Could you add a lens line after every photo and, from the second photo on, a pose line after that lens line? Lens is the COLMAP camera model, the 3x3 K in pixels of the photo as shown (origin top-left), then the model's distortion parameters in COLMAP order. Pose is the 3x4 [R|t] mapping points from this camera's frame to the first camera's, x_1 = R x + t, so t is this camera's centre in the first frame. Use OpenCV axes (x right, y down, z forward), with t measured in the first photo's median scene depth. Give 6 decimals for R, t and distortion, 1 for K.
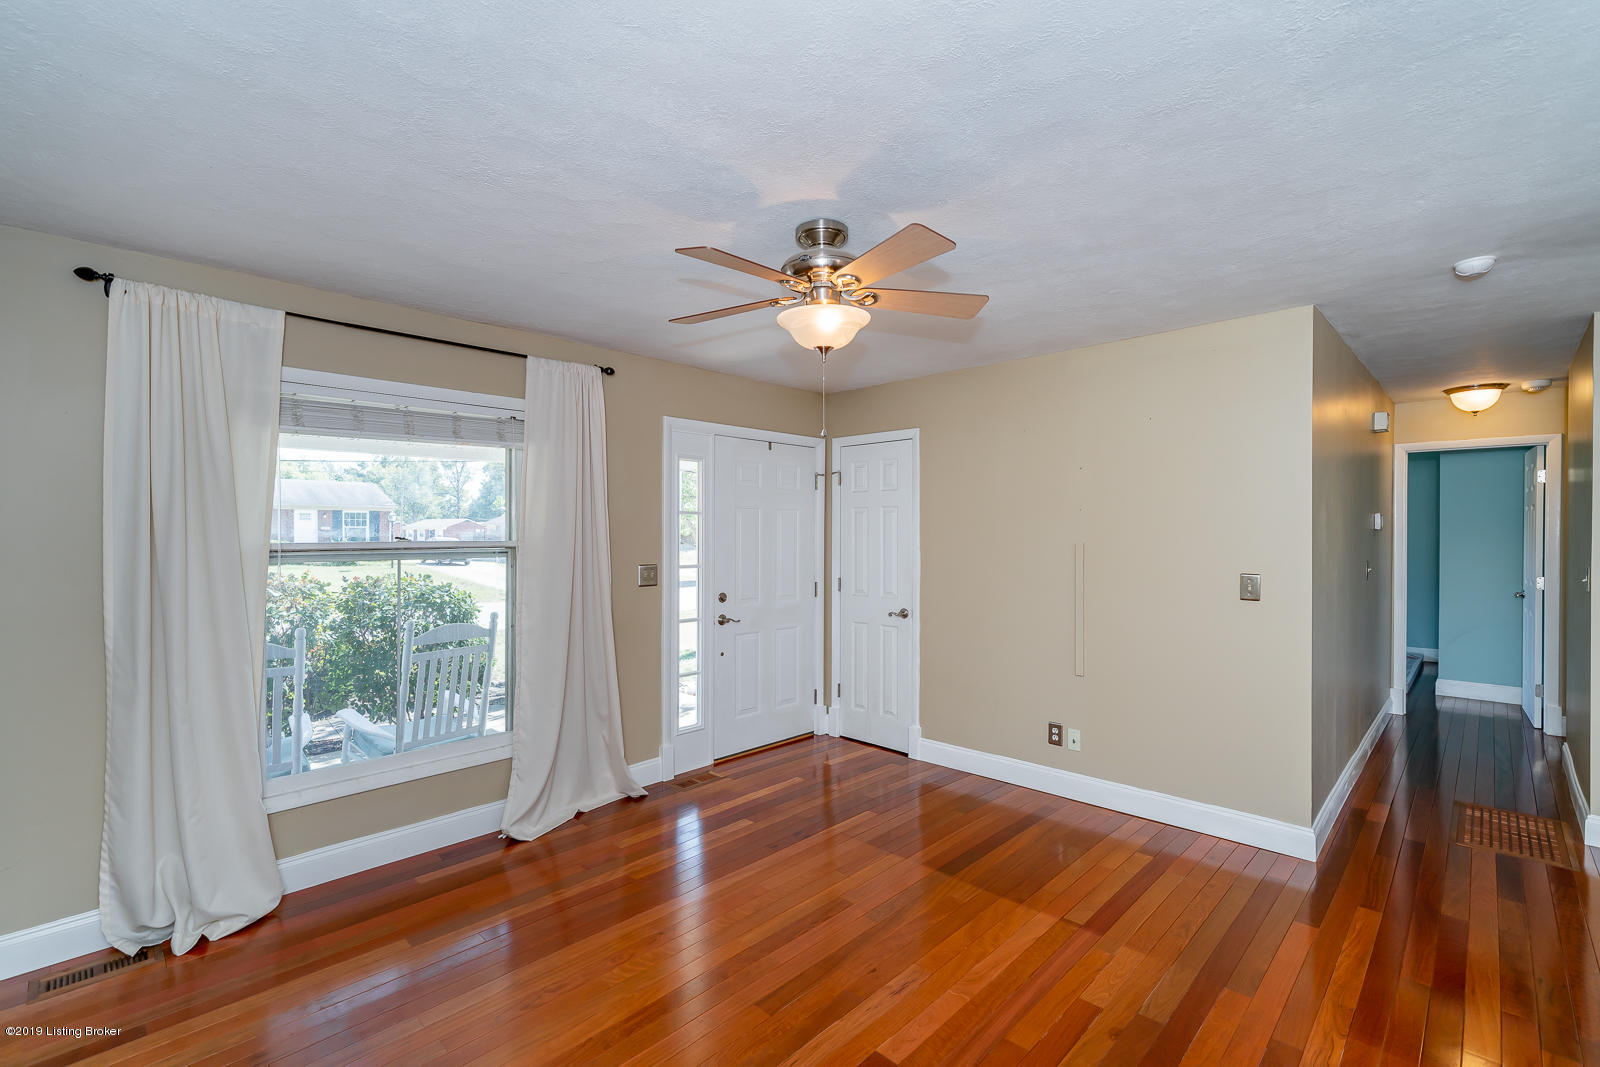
lens RADIAL K [[707.4, 0, 806.7], [0, 707.4, 537.0], [0, 0, 1]] dist [0.004929, 0.000182]
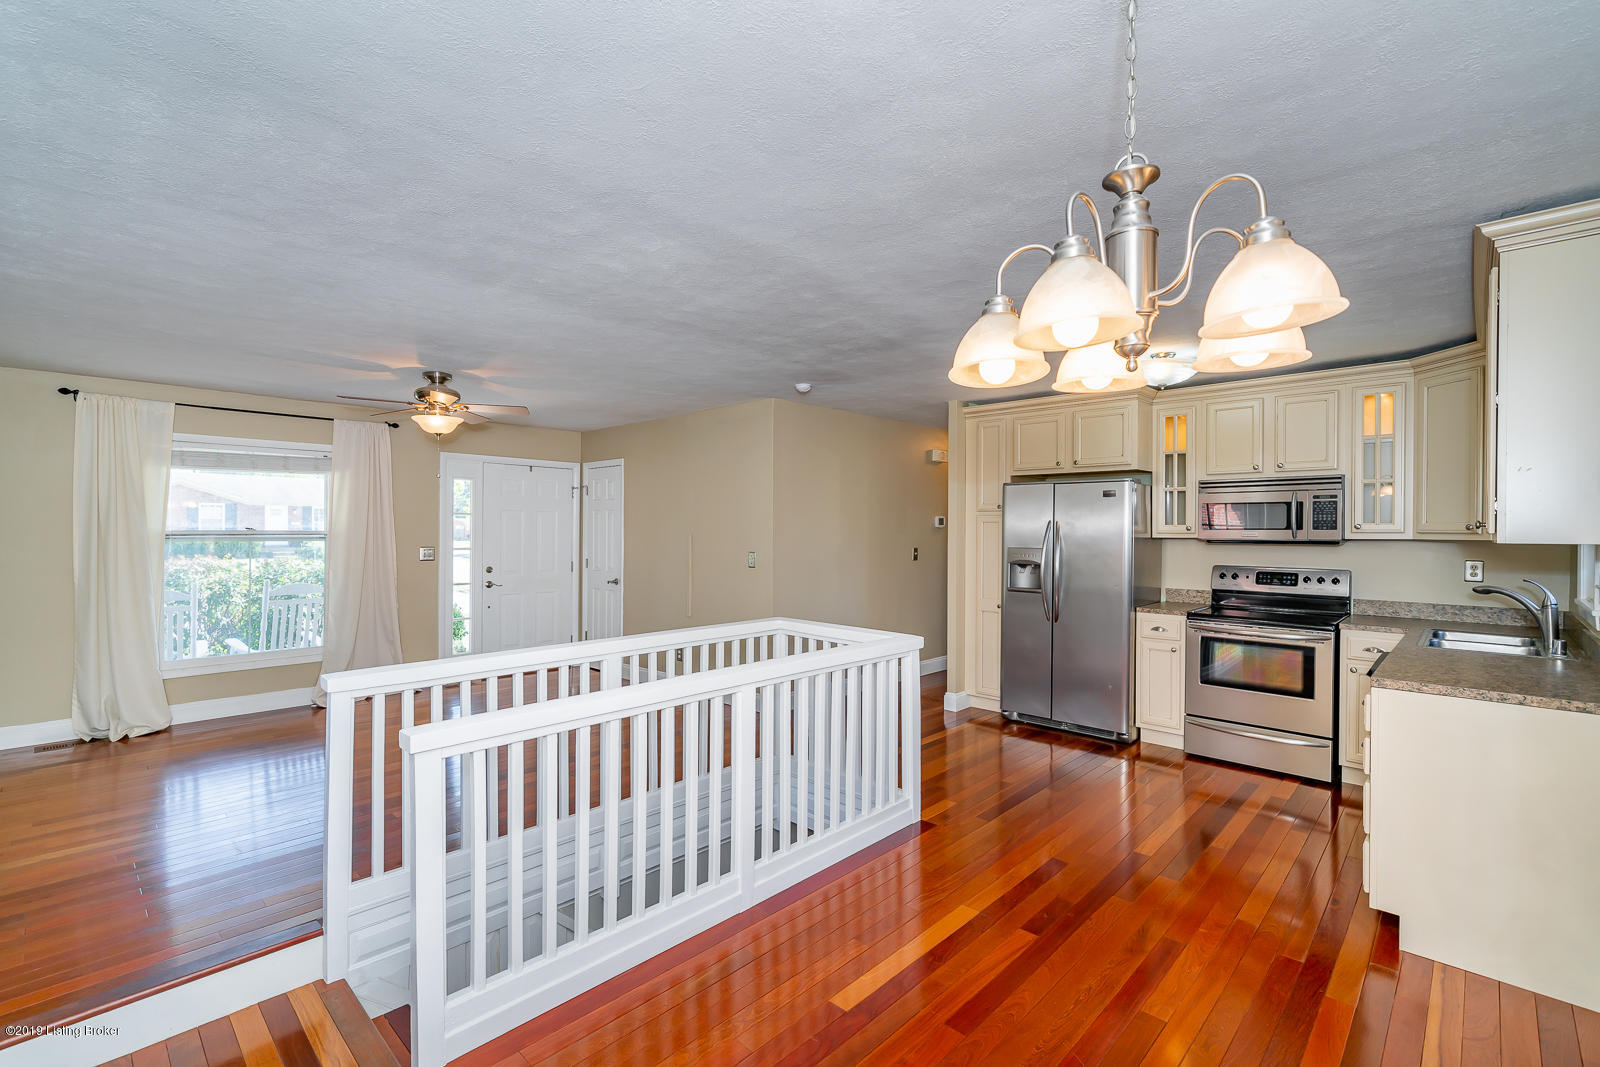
lens RADIAL K [[707.4, 0, 799.2], [0, 707.4, 538.3], [0, 0, 1]] dist [0.004929, 0.000182]
pose [[0.999935, 0.005038, 0.010248, 0.606643], [-0.005086, 0.999976, 0.004681, 0.008612], [-0.010224, -0.004733, 0.999937, -0.599580]]
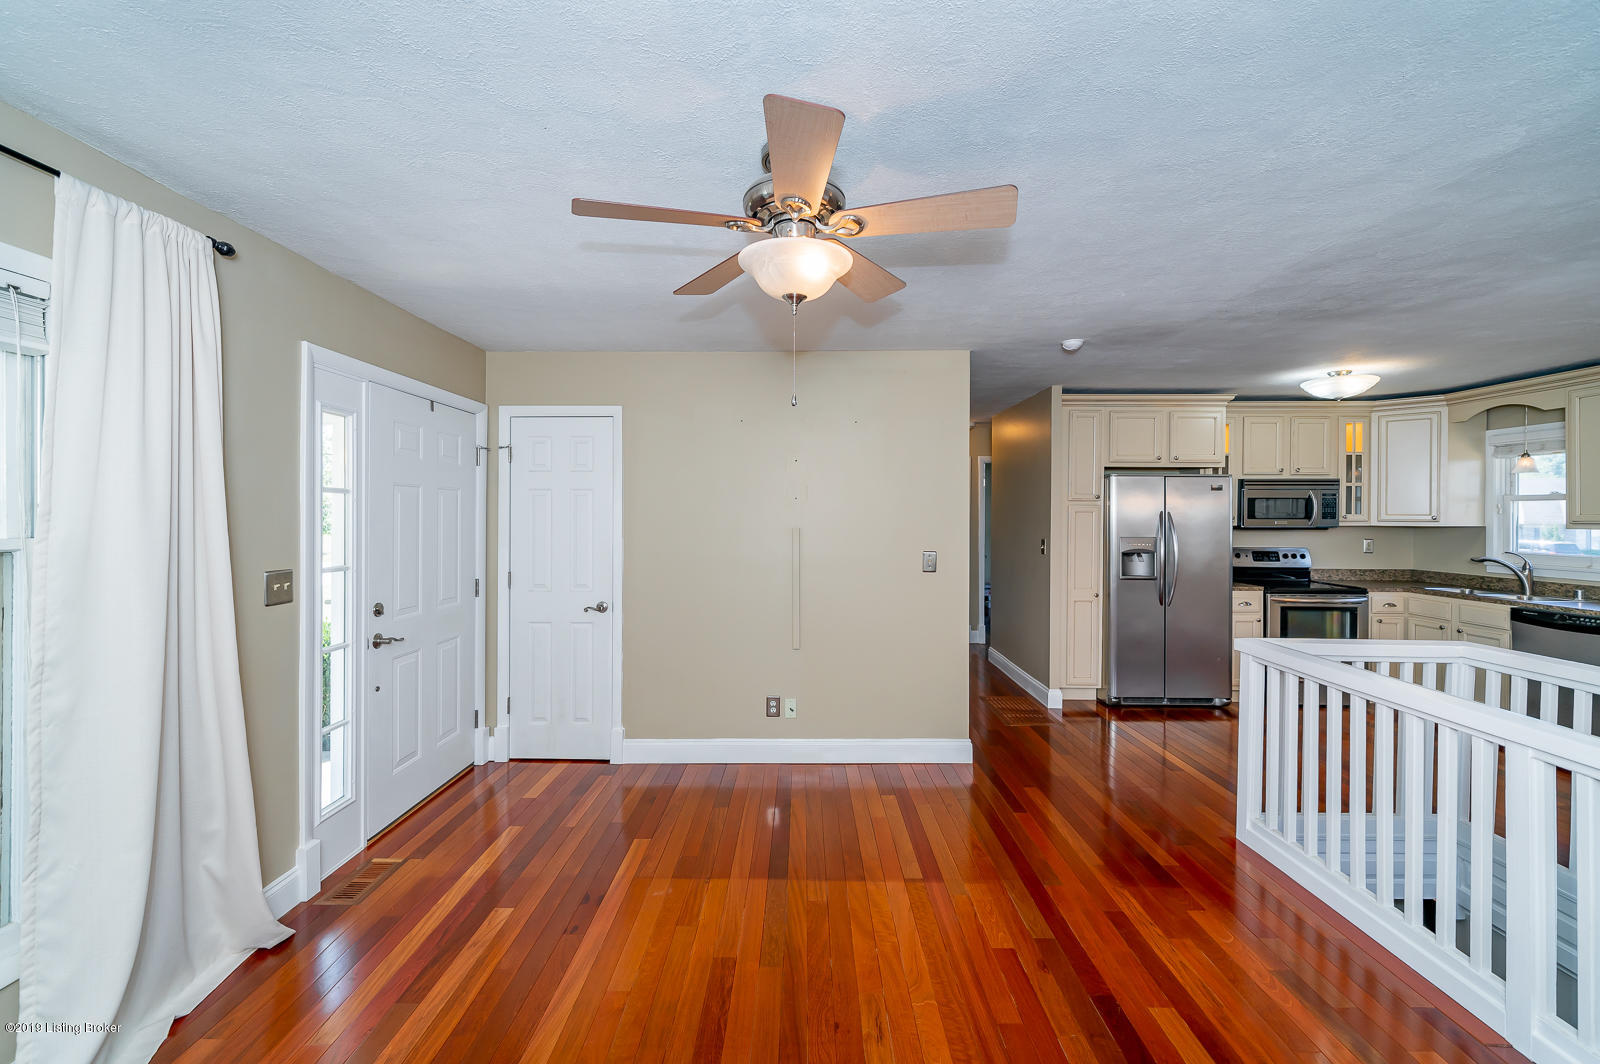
lens RADIAL K [[632.4, 0, 787.0], [0, 632.4, 517.0], [0, 0, 1]] dist [-0.001796, -0.000199]
pose [[0.731544, 0.000581, 0.681794, -0.289702], [0.002217, 0.999992, -0.003230, -0.006071], [-0.681790, 0.003875, 0.731537, 0.285949]]
